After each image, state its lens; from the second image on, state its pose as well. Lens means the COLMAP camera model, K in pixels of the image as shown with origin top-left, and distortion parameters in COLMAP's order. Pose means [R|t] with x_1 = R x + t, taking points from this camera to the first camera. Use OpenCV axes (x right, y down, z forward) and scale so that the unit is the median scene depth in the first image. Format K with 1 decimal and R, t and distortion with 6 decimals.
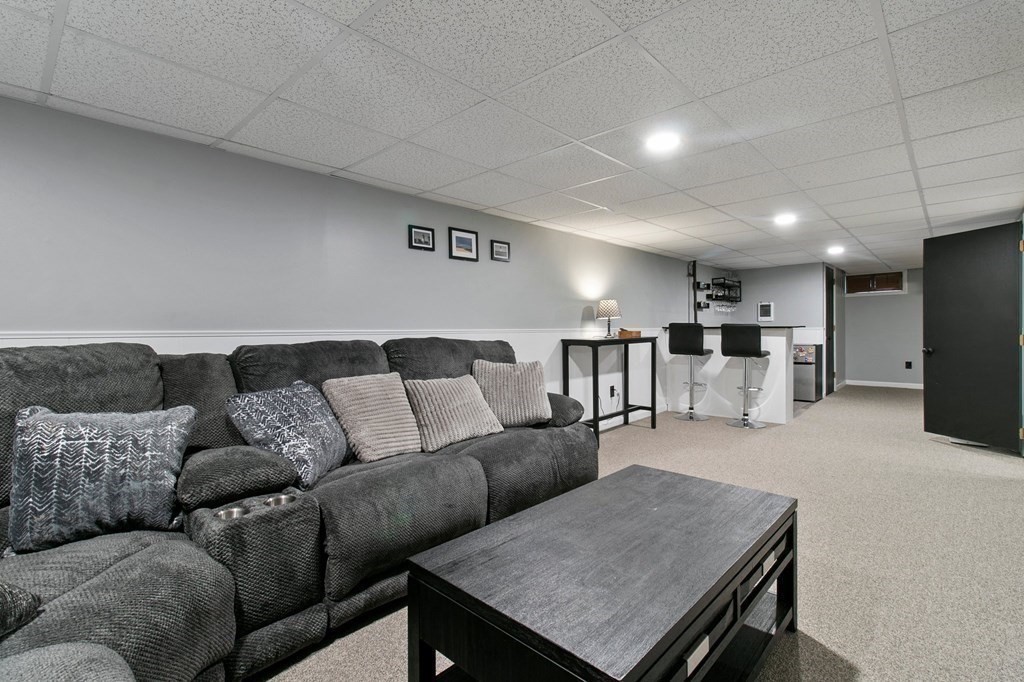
lens RADIAL K [[462.4, 0, 518.1], [0, 462.4, 333.3], [0, 0, 1]] dist [-0.004839, 0.000698]
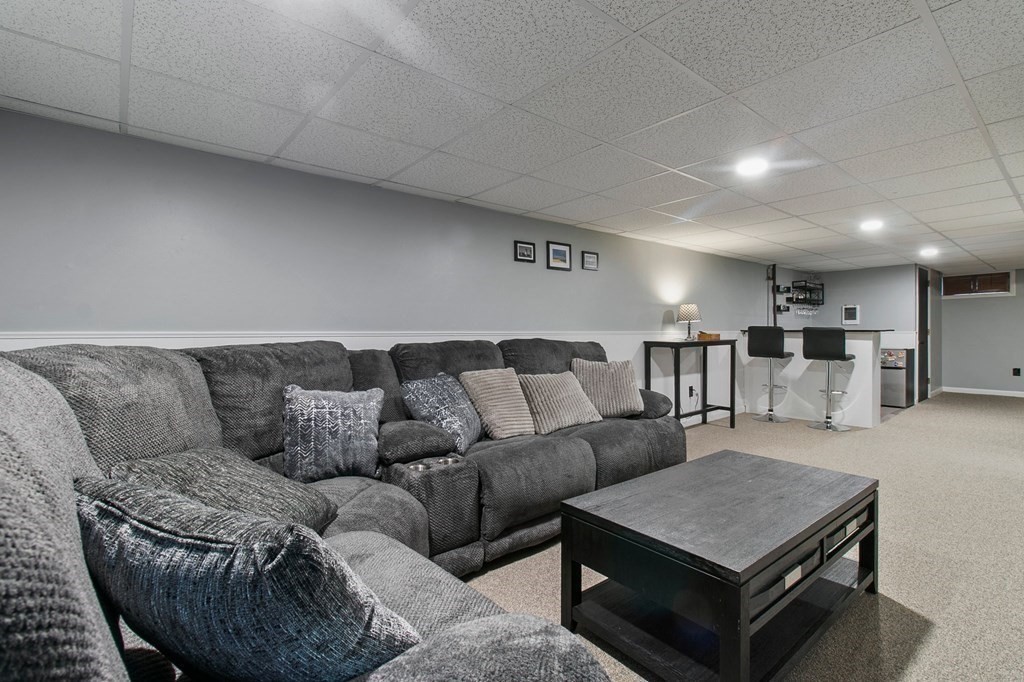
lens RADIAL K [[462.4, 0, 518.1], [0, 462.4, 333.3], [0, 0, 1]] dist [-0.004839, 0.000698]
pose [[0.991141, 0.005980, -0.132677, -0.074248], [-0.006445, 0.999975, -0.003073, -0.000154], [0.132656, 0.003901, 0.991155, -0.142087]]
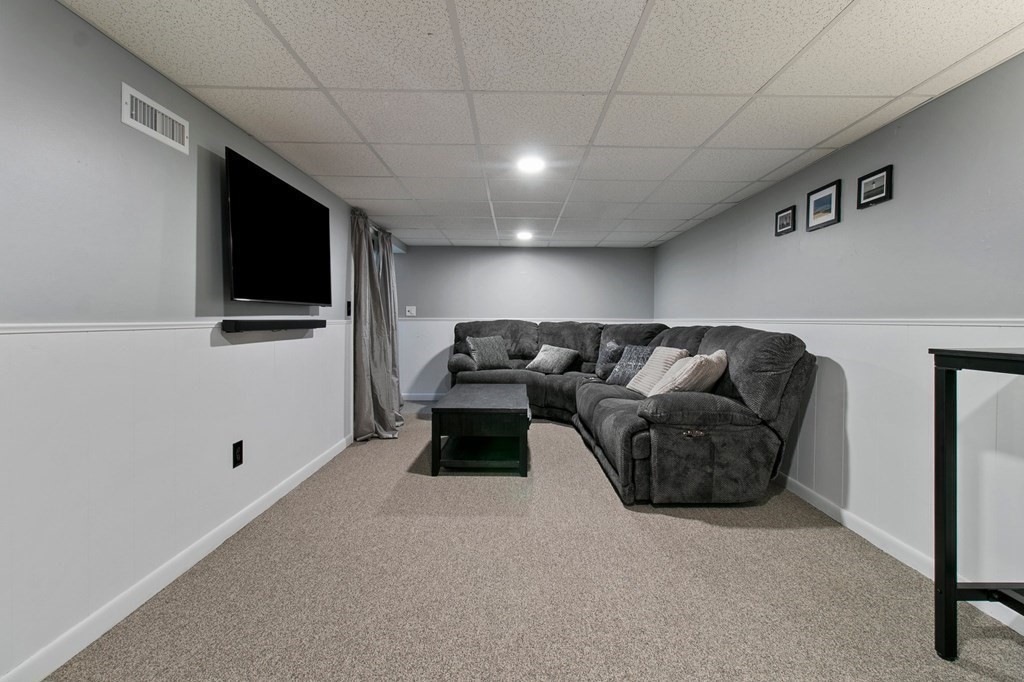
lens RADIAL K [[461.4, 0, 513.8], [0, 461.4, 314.9], [0, 0, 1]] dist [0.000825, 0.000224]
pose [[-0.726725, -0.003268, -0.686921, 0.857695], [-0.005171, 0.999986, 0.000713, -0.014245], [0.686909, 0.004071, -0.726732, 1.343732]]
